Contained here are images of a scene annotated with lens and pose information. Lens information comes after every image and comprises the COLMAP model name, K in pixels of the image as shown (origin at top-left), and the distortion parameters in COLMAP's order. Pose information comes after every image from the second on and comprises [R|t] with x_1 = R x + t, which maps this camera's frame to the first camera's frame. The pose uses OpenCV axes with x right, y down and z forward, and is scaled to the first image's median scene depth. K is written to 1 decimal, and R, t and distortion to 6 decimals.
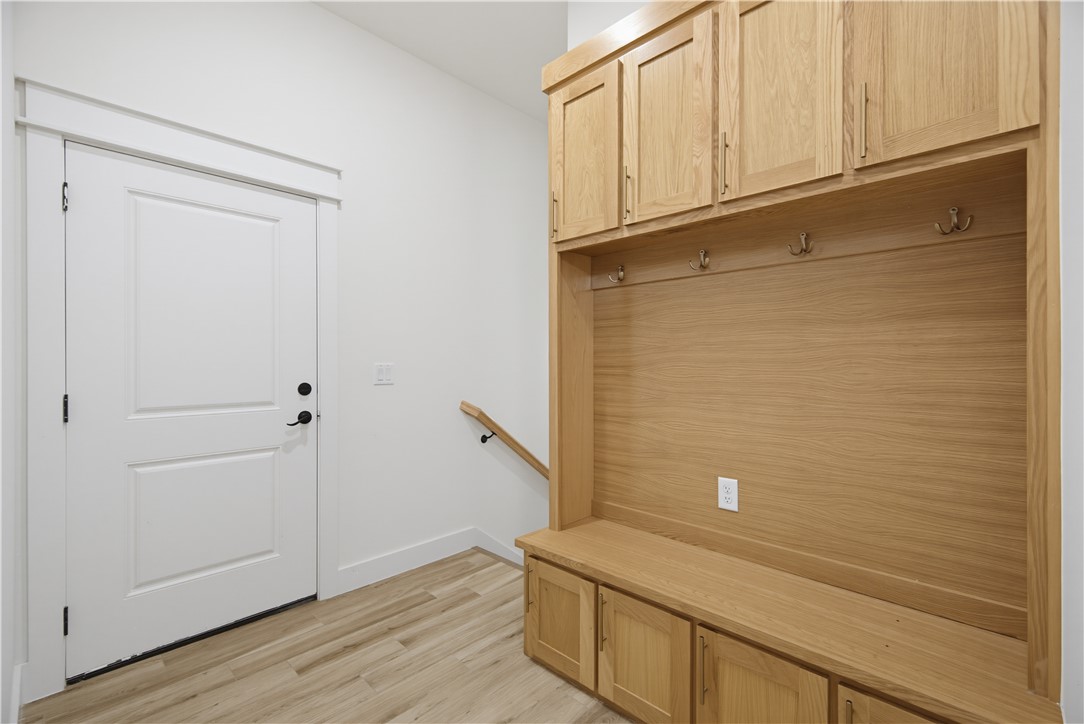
lens RADIAL K [[479.3, 0, 538.3], [0, 479.3, 362.9], [0, 0, 1]] dist [0.018205, -0.005968]
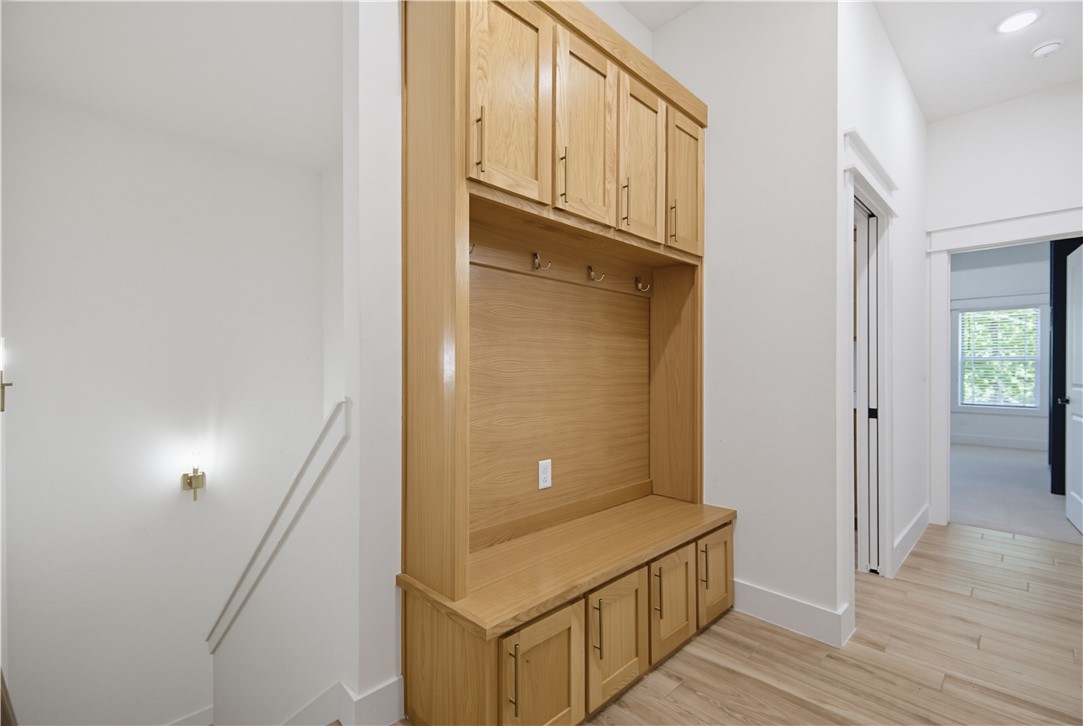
lens RADIAL K [[478.9, 0, 546.9], [0, 478.9, 366.2], [0, 0, 1]] dist [0.018205, -0.005968]
pose [[0.016030, 0.005751, 0.999855, -0.757575], [-0.003450, 0.999978, -0.005697, 0.027370], [-0.999866, -0.003358, 0.016049, 1.016204]]
